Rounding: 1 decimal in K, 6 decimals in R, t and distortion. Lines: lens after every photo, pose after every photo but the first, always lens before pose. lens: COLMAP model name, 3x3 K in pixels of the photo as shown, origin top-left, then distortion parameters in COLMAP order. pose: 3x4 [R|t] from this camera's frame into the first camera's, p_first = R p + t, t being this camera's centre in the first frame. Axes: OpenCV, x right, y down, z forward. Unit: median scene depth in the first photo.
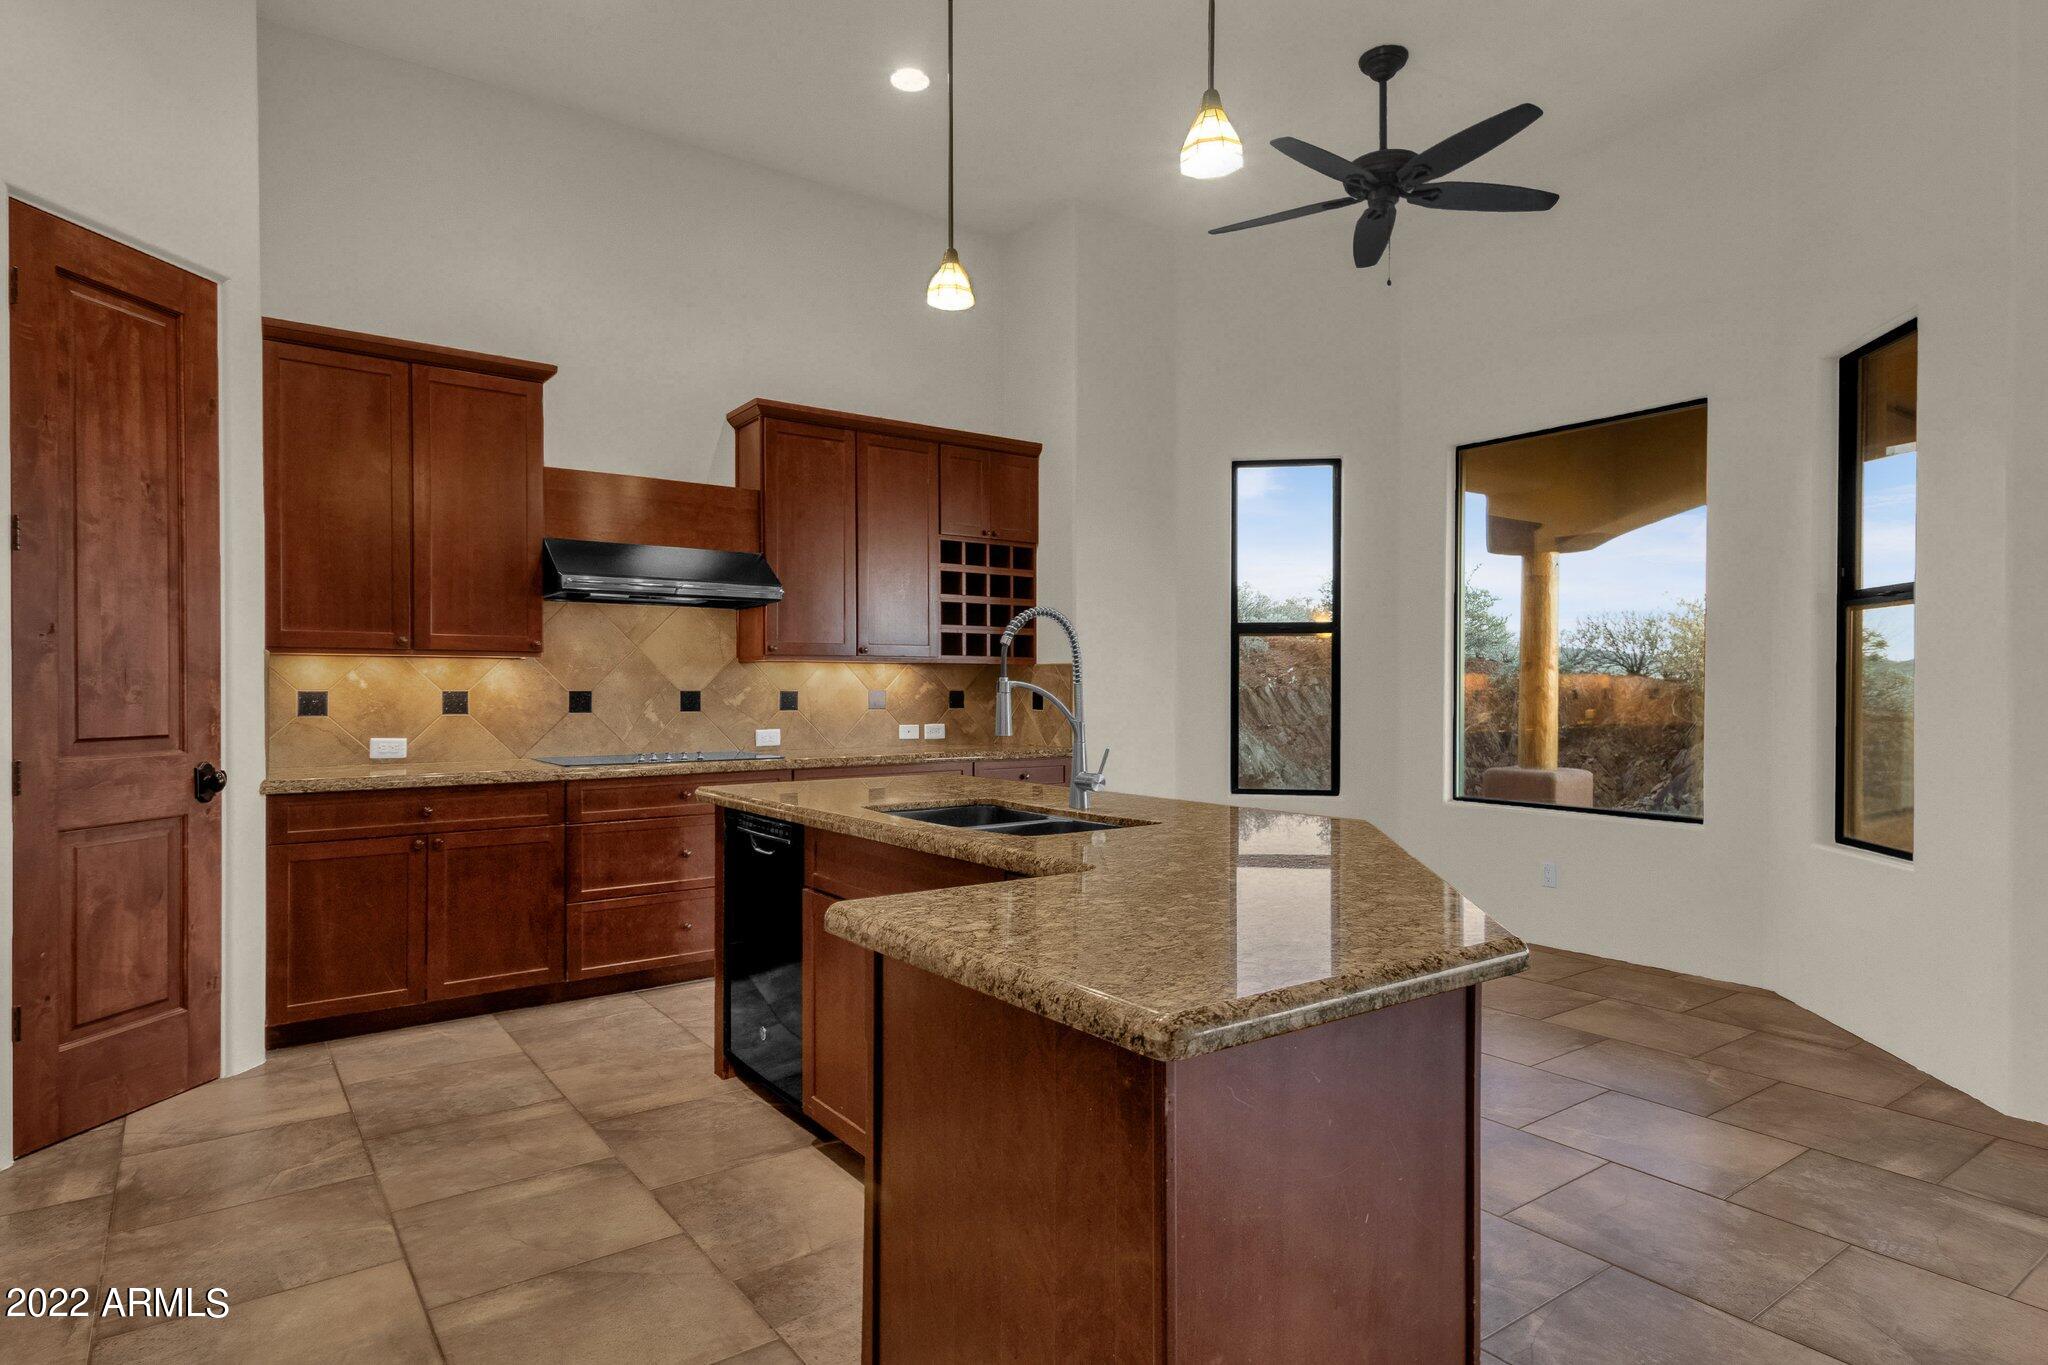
lens RADIAL K [[1118.7, 0, 1024.6], [0, 1118.7, 693.4], [0, 0, 1]] dist [0.014949, 0.000810]
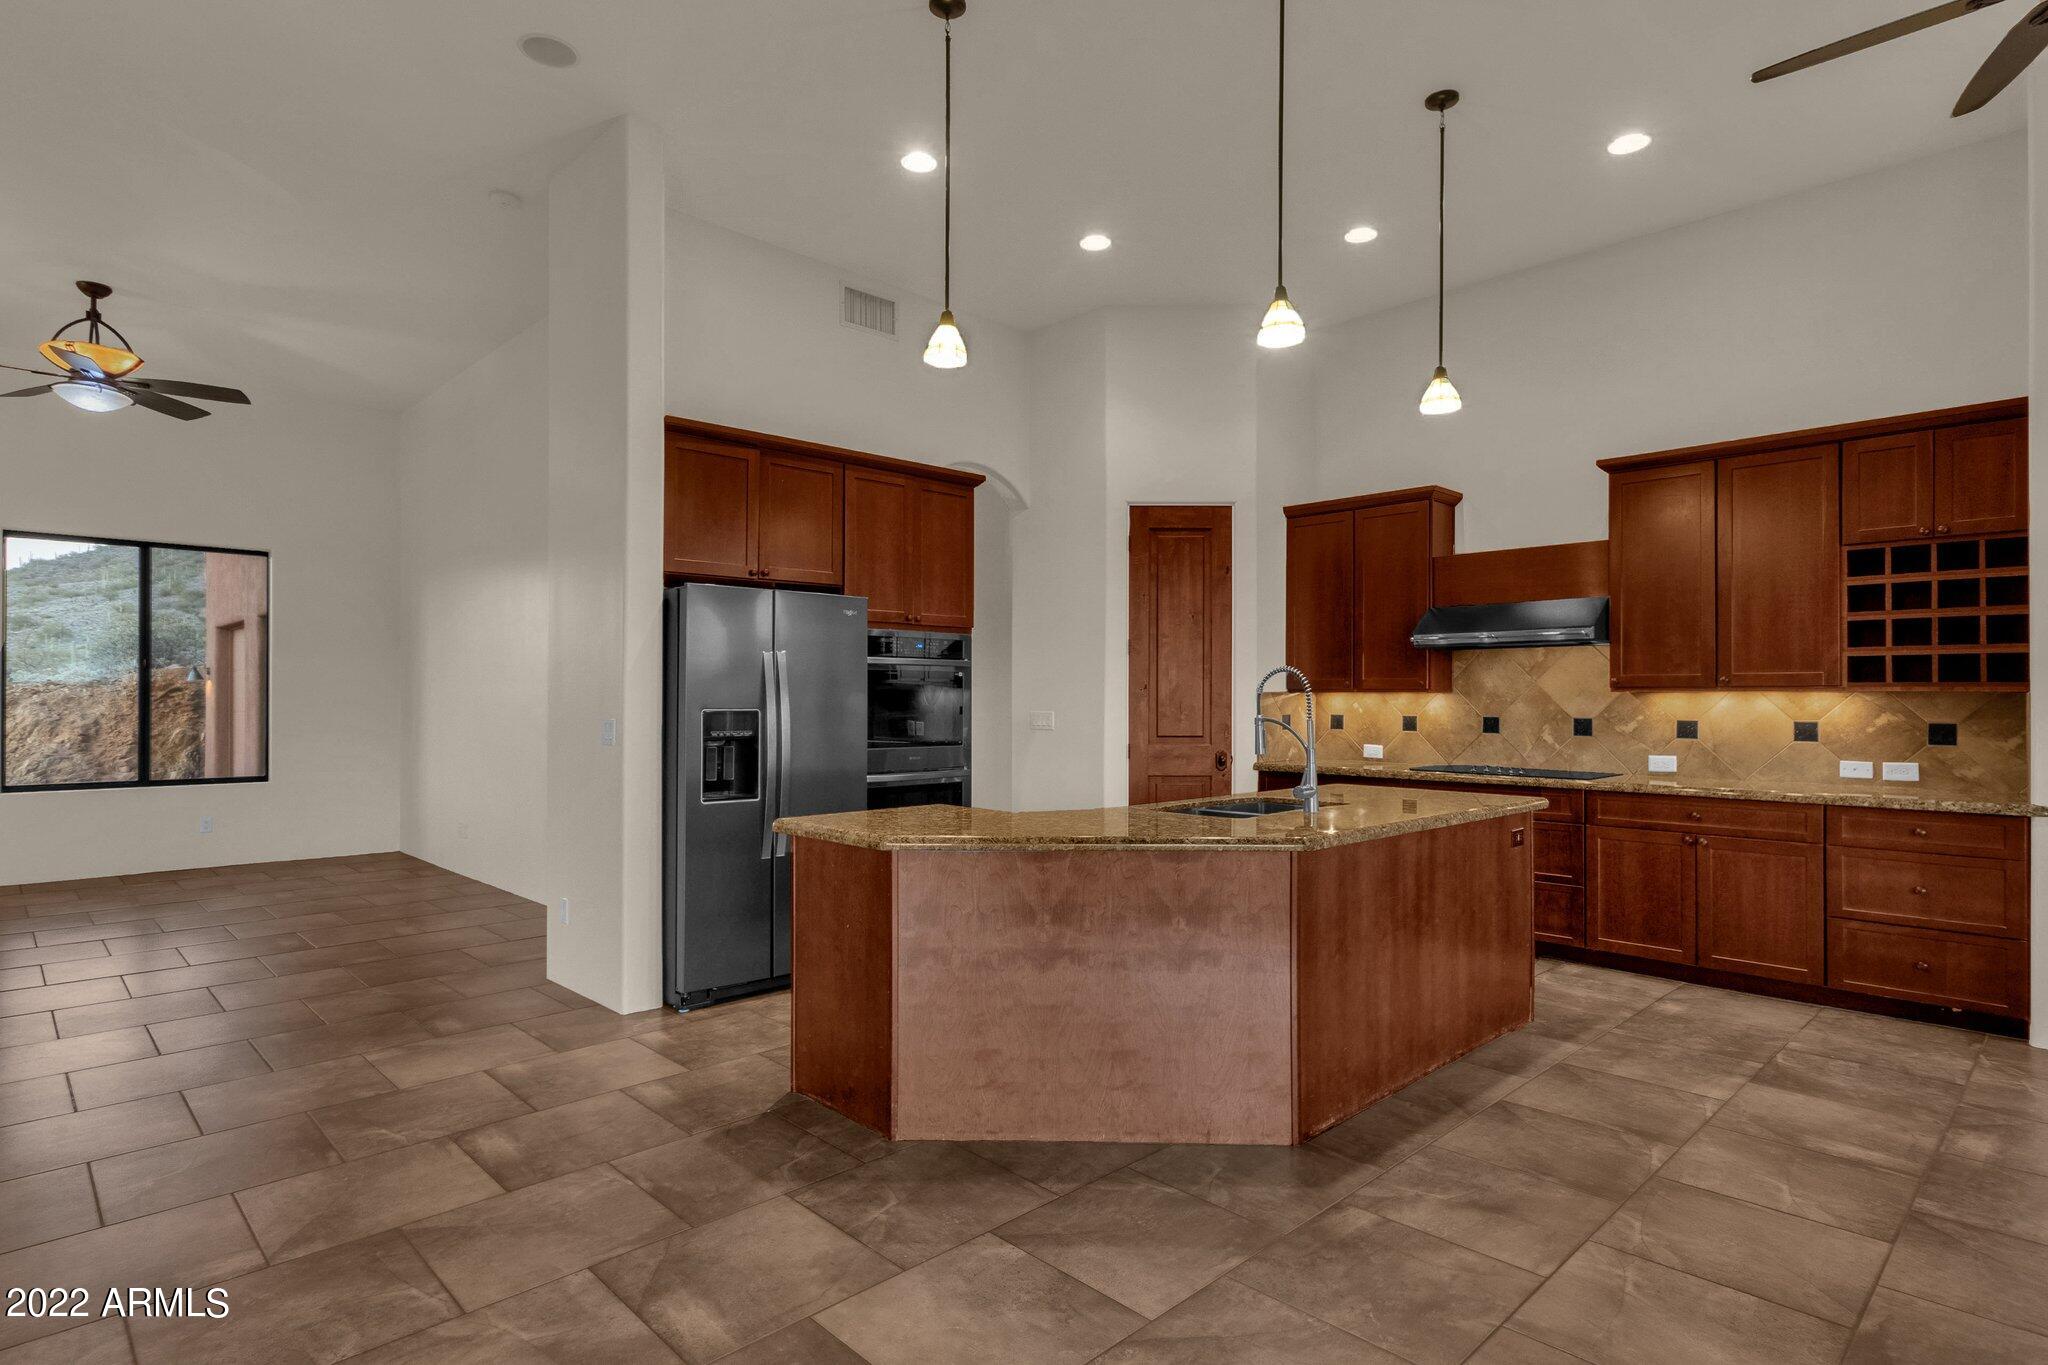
lens RADIAL K [[1065.1, 0, 1022.1], [0, 1065.1, 700.9], [0, 0, 1]] dist [0.020380, 0.000434]
pose [[0.139321, 0.004193, -0.990238, 0.781085], [-0.006731, 0.999972, 0.003287, -0.021590], [0.990224, 0.006208, 0.139345, 0.285638]]
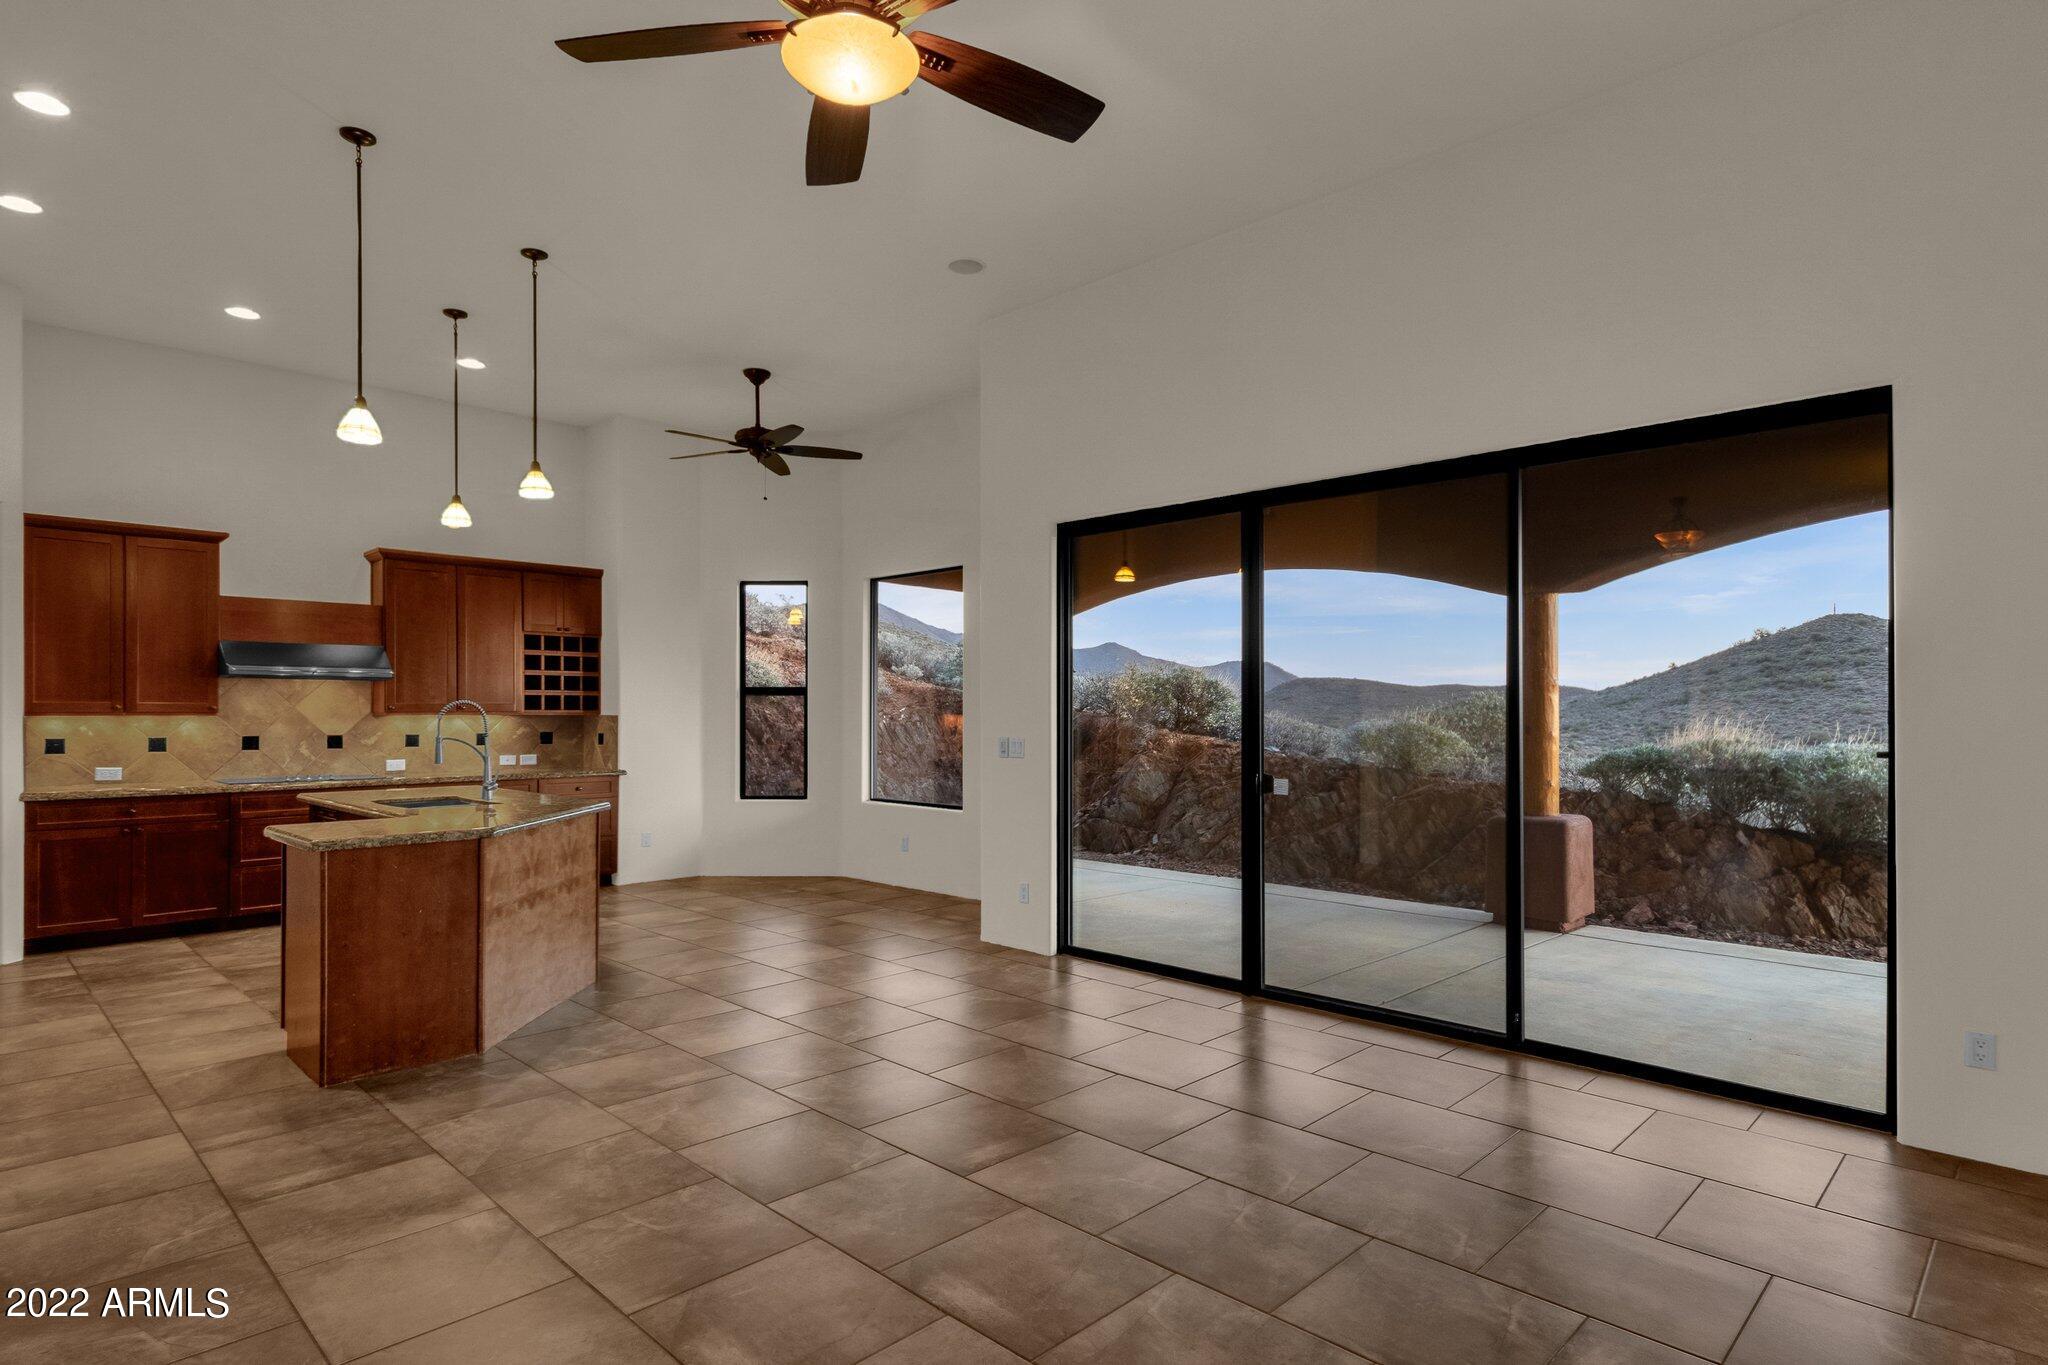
lens RADIAL K [[1073.4, 0, 1028.3], [0, 1073.4, 711.4], [0, 0, 1]] dist [0.026467, -0.018113]
pose [[0.986109, 0.000232, 0.166097, 0.418373], [0.000838, 0.999979, -0.006372, -0.026061], [-0.166095, 0.006423, 0.986089, -0.657804]]
